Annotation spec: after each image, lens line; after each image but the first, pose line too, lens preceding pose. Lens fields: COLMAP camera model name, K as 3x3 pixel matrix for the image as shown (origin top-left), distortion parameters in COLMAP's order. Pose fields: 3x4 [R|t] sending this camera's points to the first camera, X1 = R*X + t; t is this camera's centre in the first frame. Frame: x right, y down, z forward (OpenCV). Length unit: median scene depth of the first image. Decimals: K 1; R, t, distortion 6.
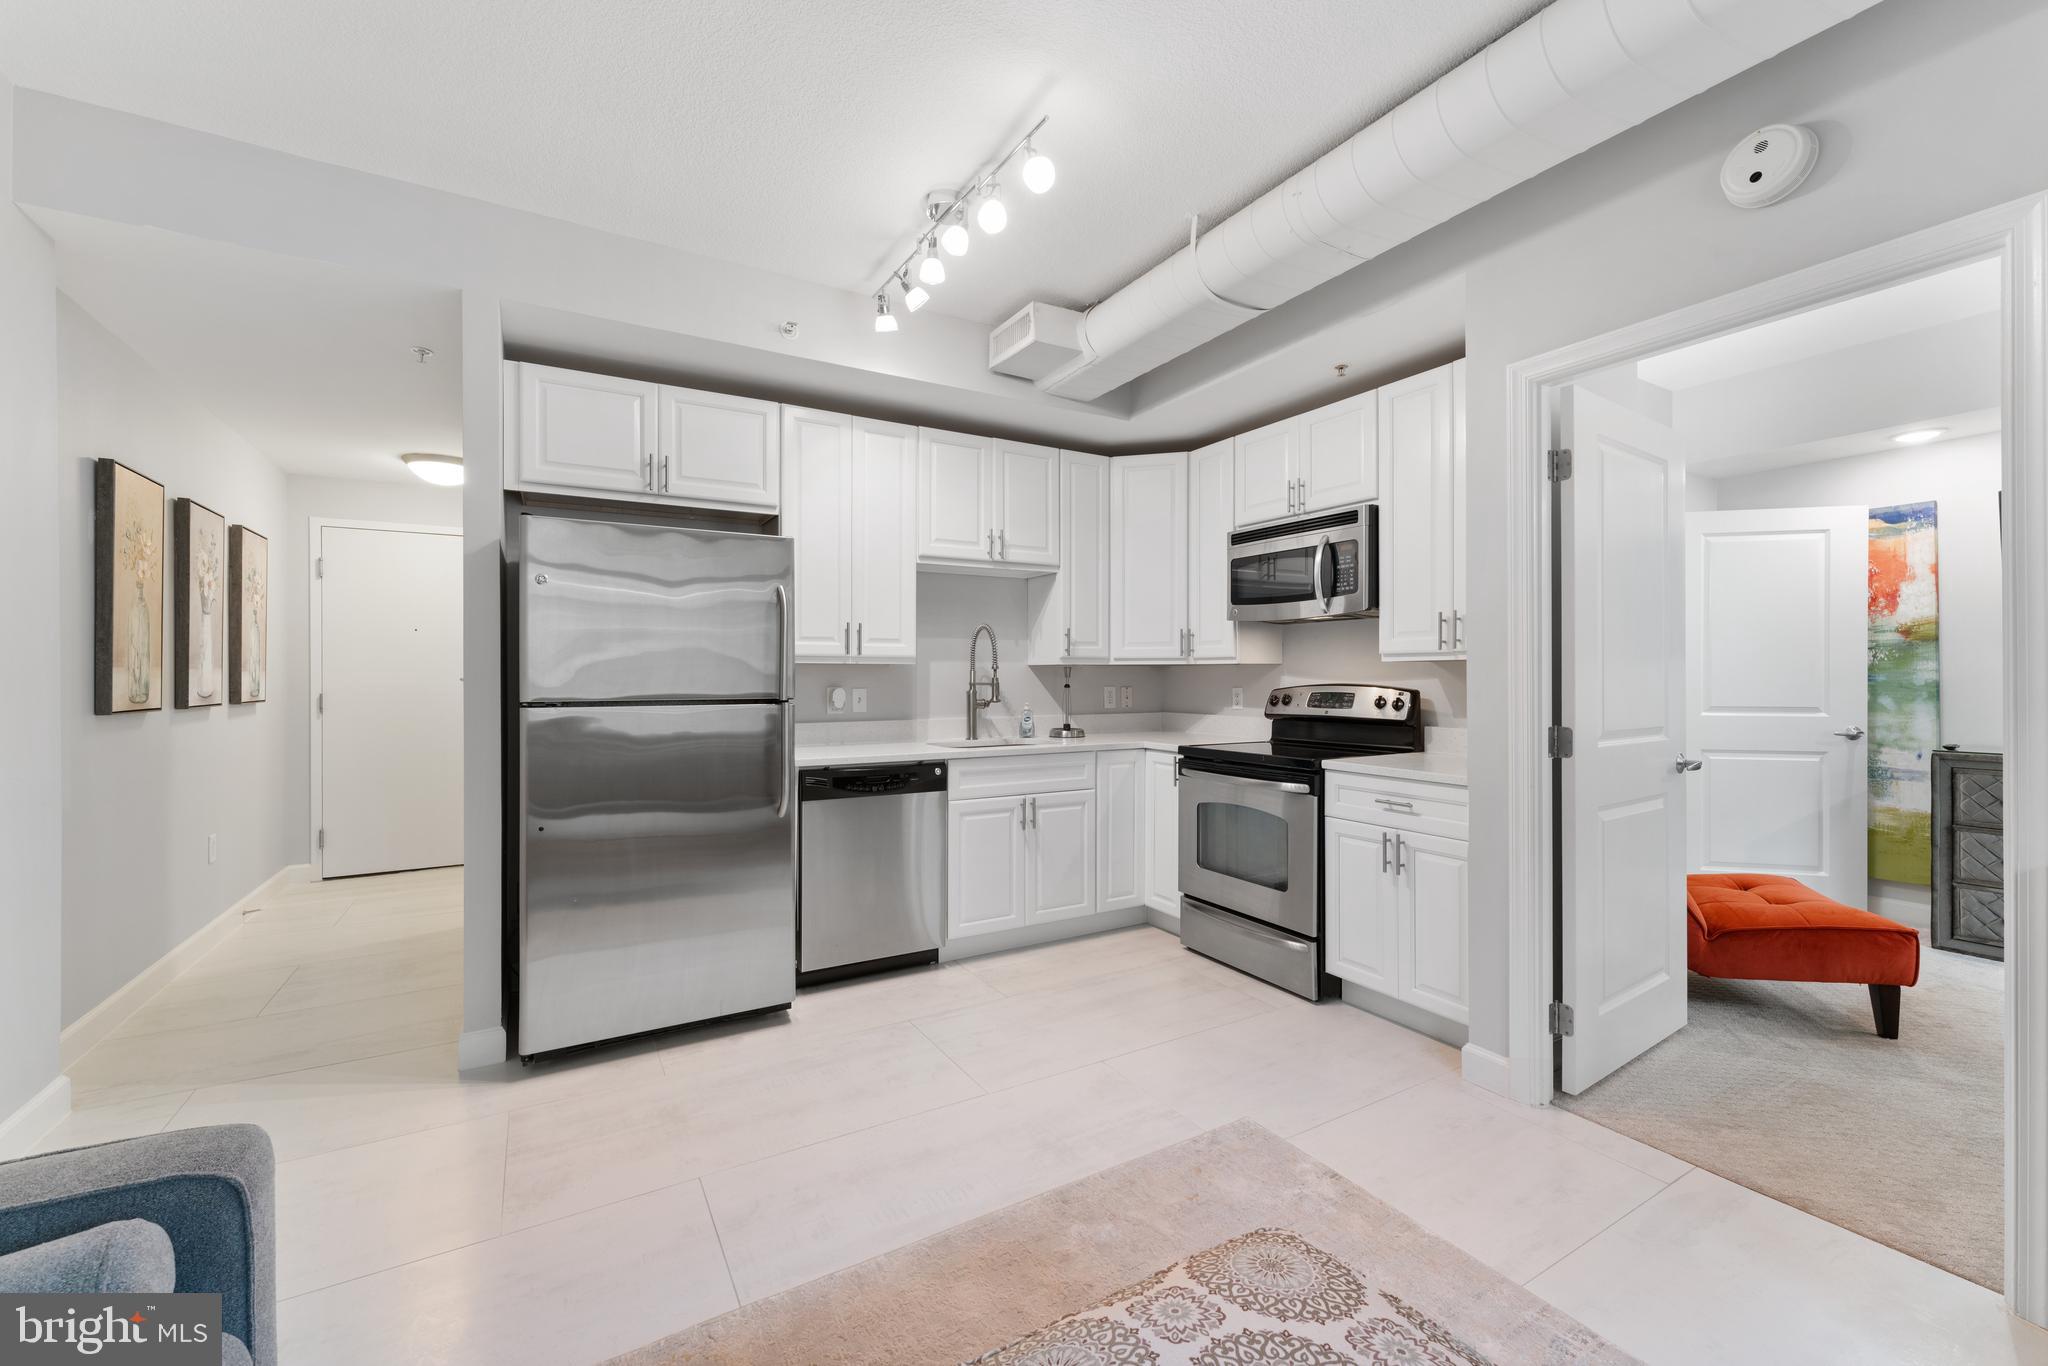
lens RADIAL K [[815.8, 0, 1013.1], [0, 815.8, 678.4], [0, 0, 1]] dist [0.001323, -0.000658]
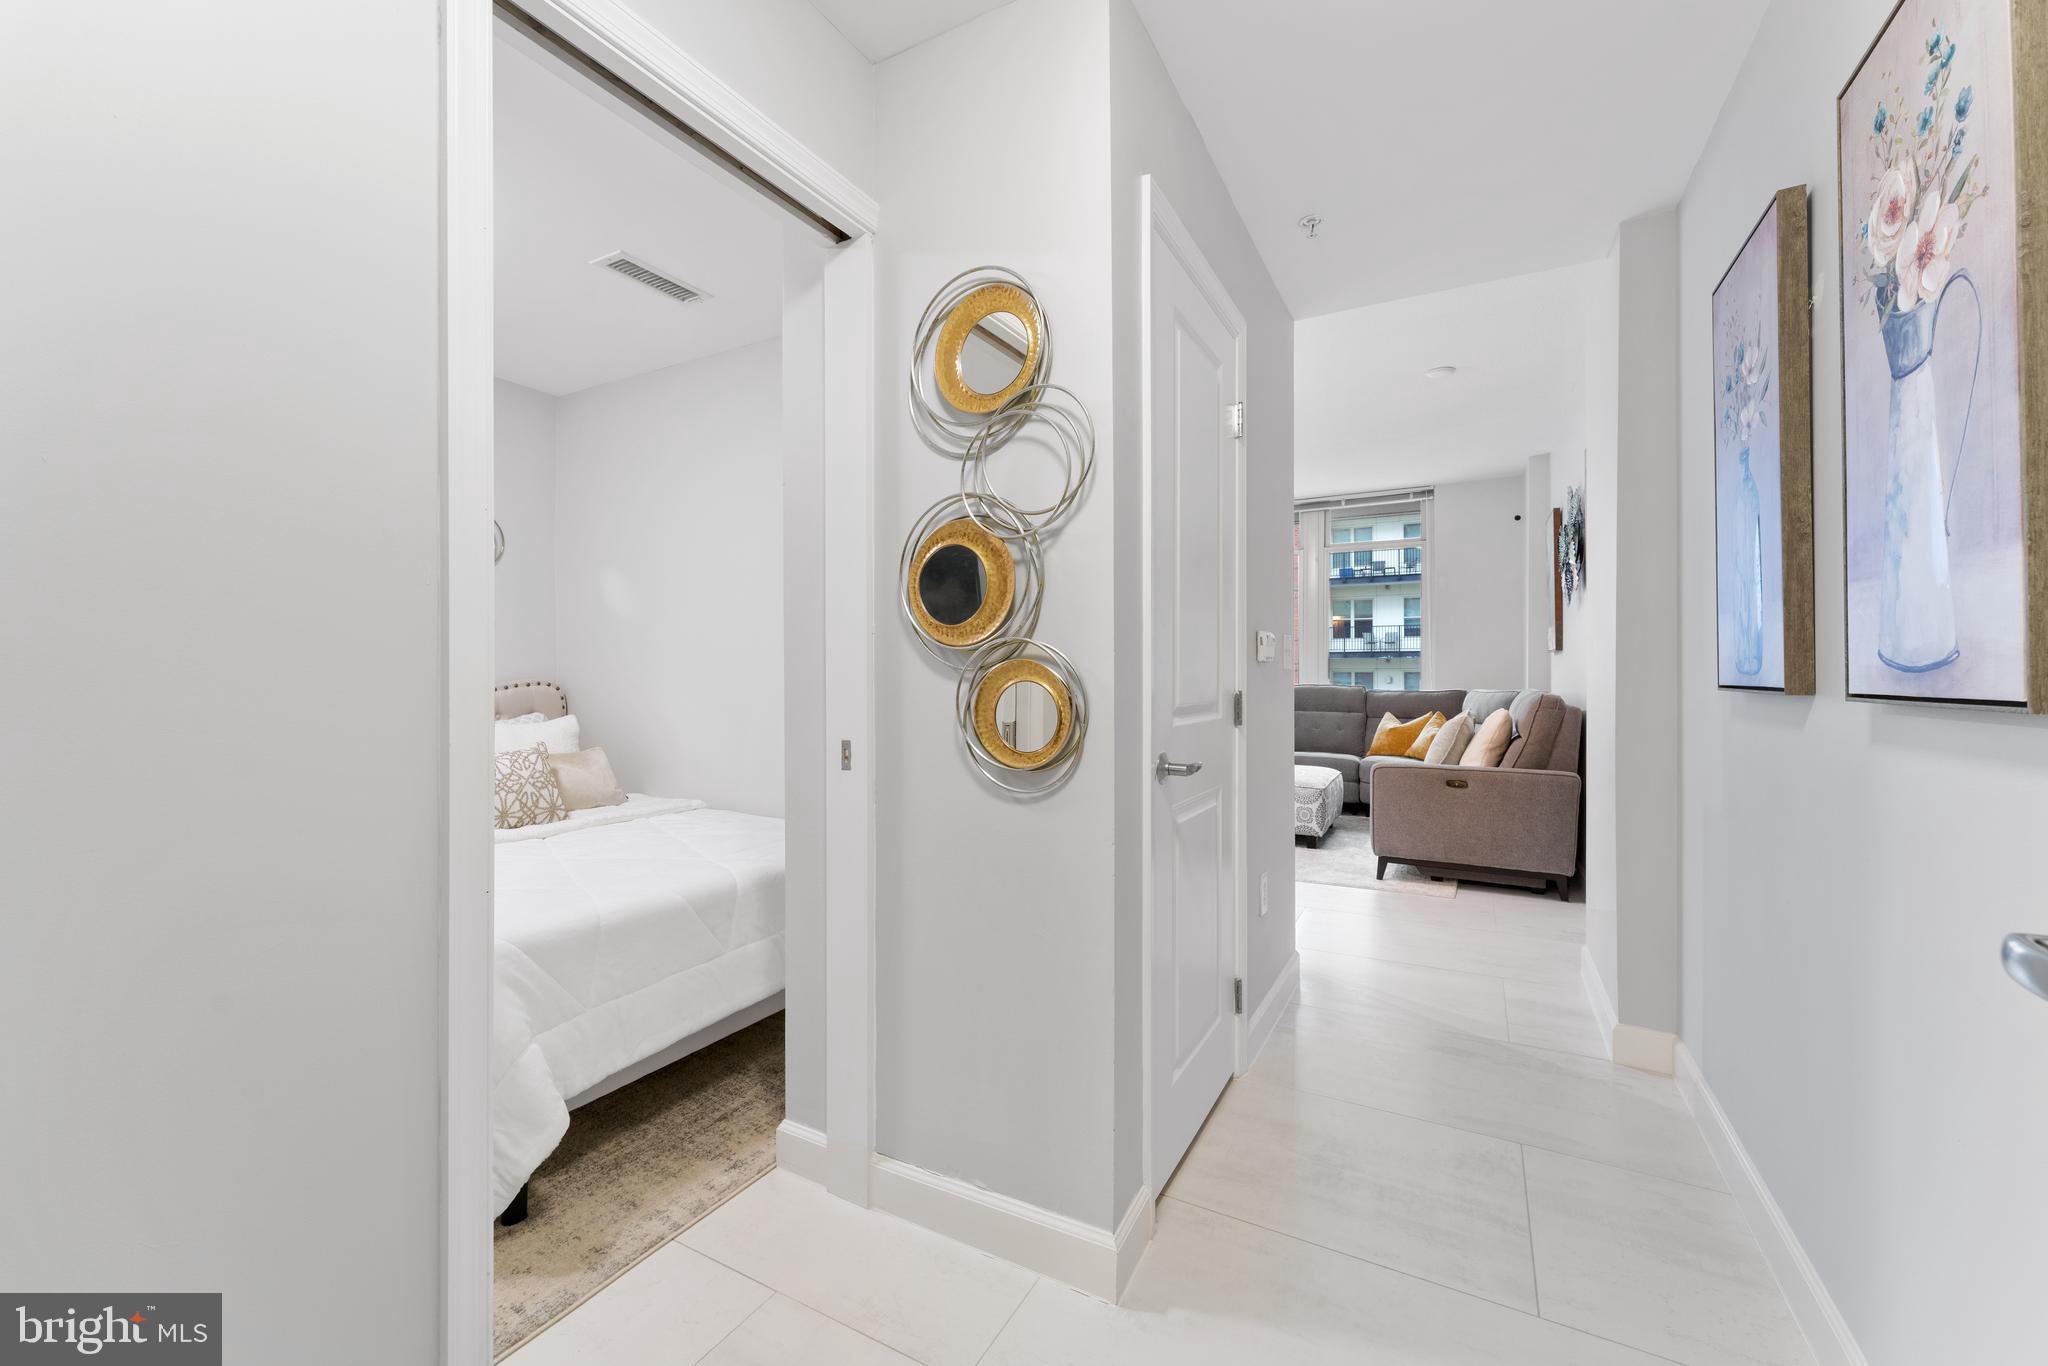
lens RADIAL K [[815.8, 0, 1036.8], [0, 815.8, 670.9], [0, 0, 1]] dist [0.001323, -0.000658]
pose [[-0.526685, 0.006091, 0.850039, -1.056743], [0.005986, 0.999976, -0.003456, 0.022672], [-0.850039, 0.003268, -0.526709, 1.387605]]
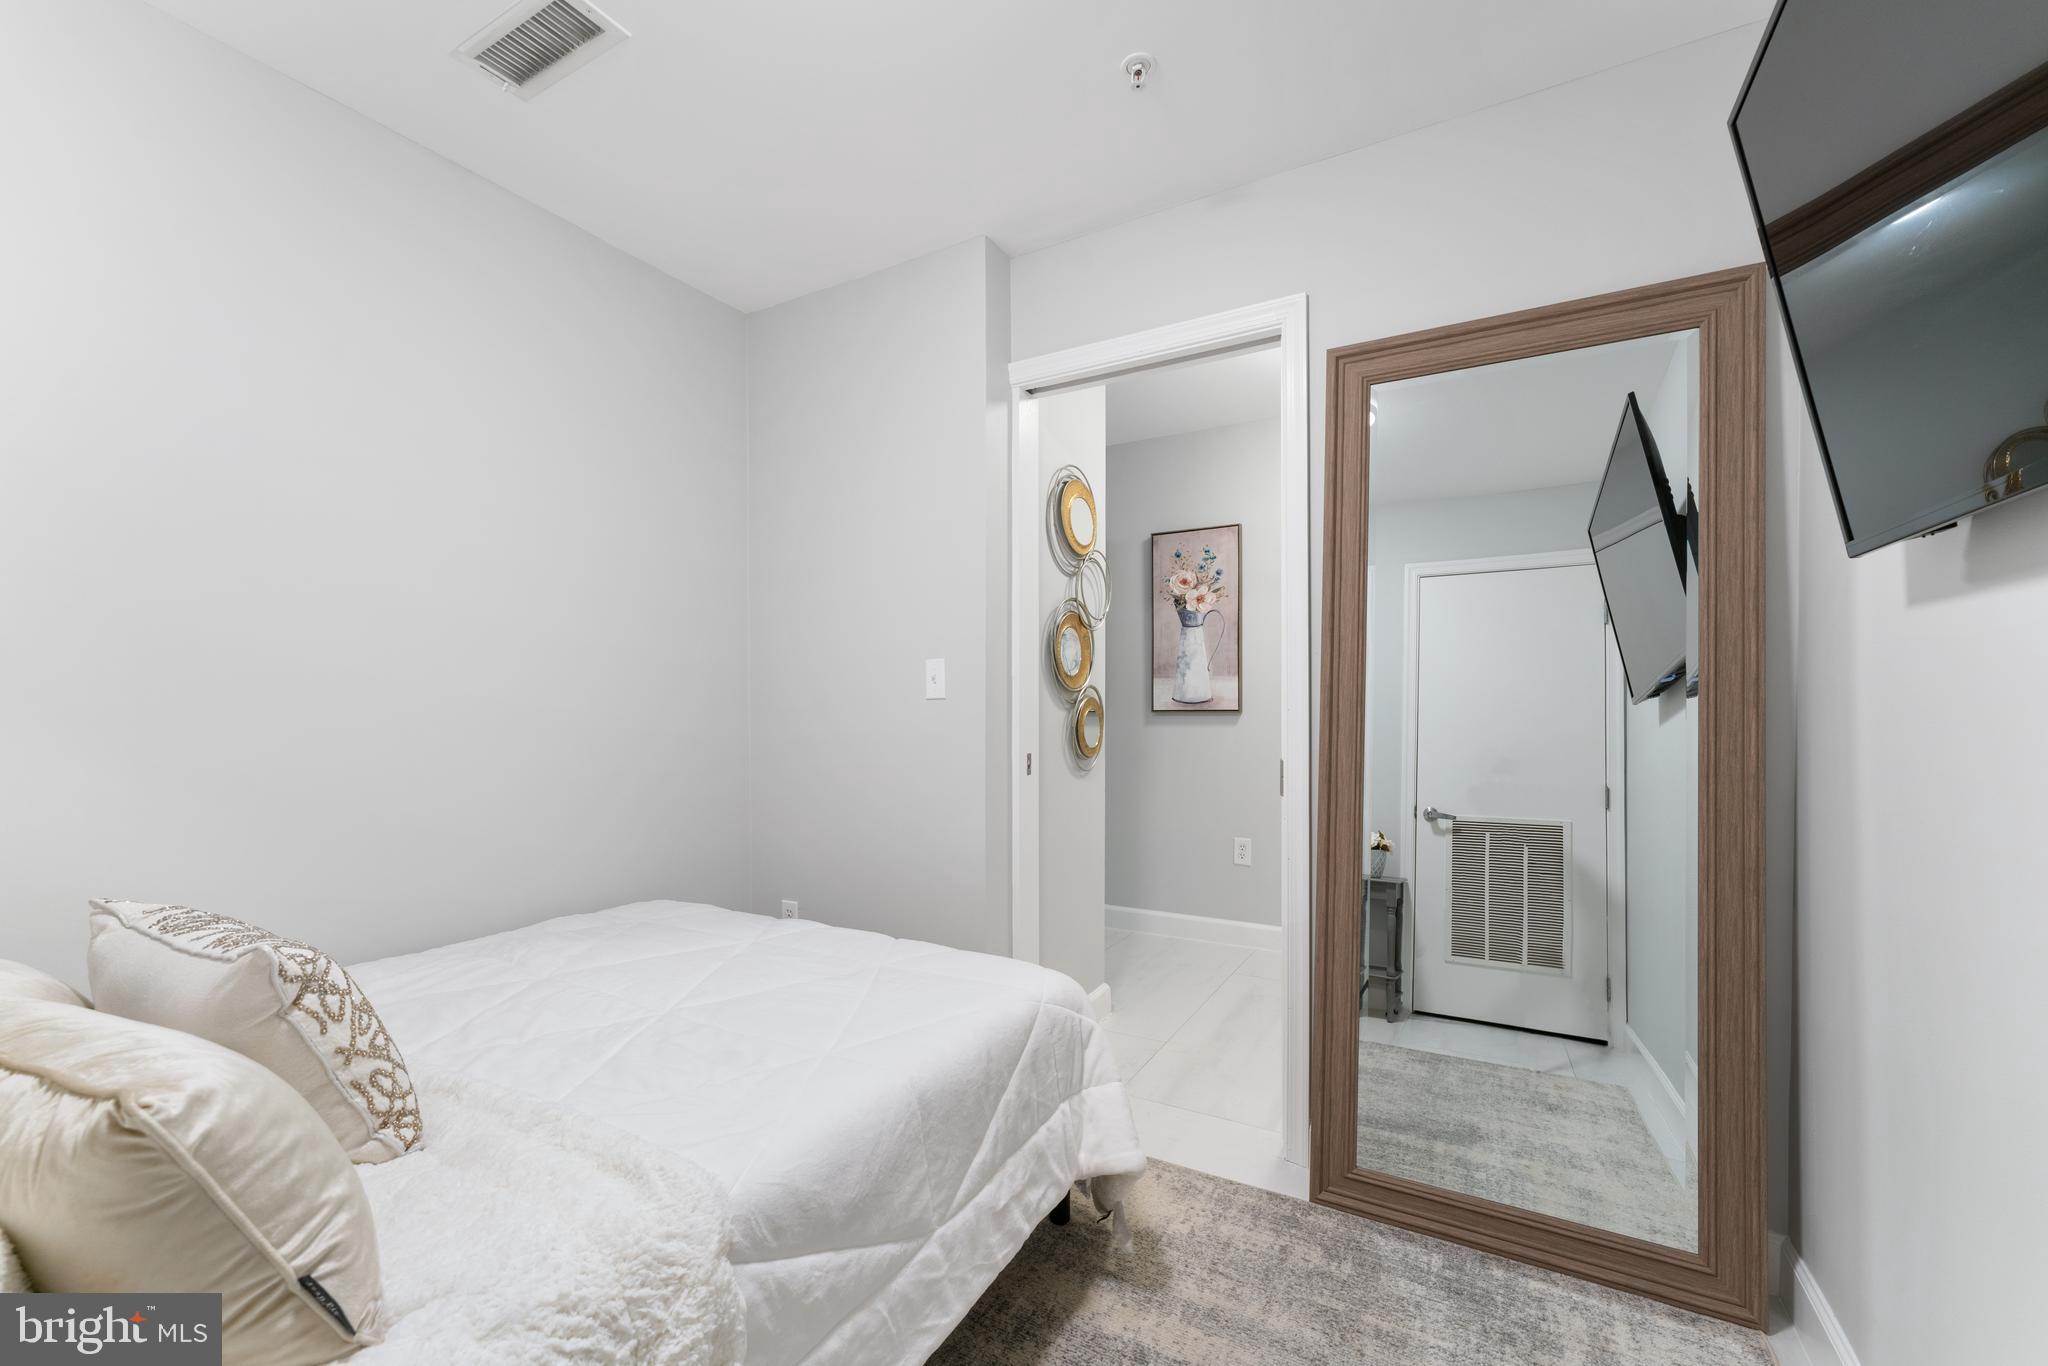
lens RADIAL K [[815.8, 0, 1025.3], [0, 815.8, 696.4], [0, 0, 1]] dist [0.001323, -0.000658]
pose [[-0.861314, -0.001293, -0.508072, -0.242918], [0.000408, 0.999995, -0.003238, 0.017127], [0.508074, -0.002996, -0.861308, 1.803521]]
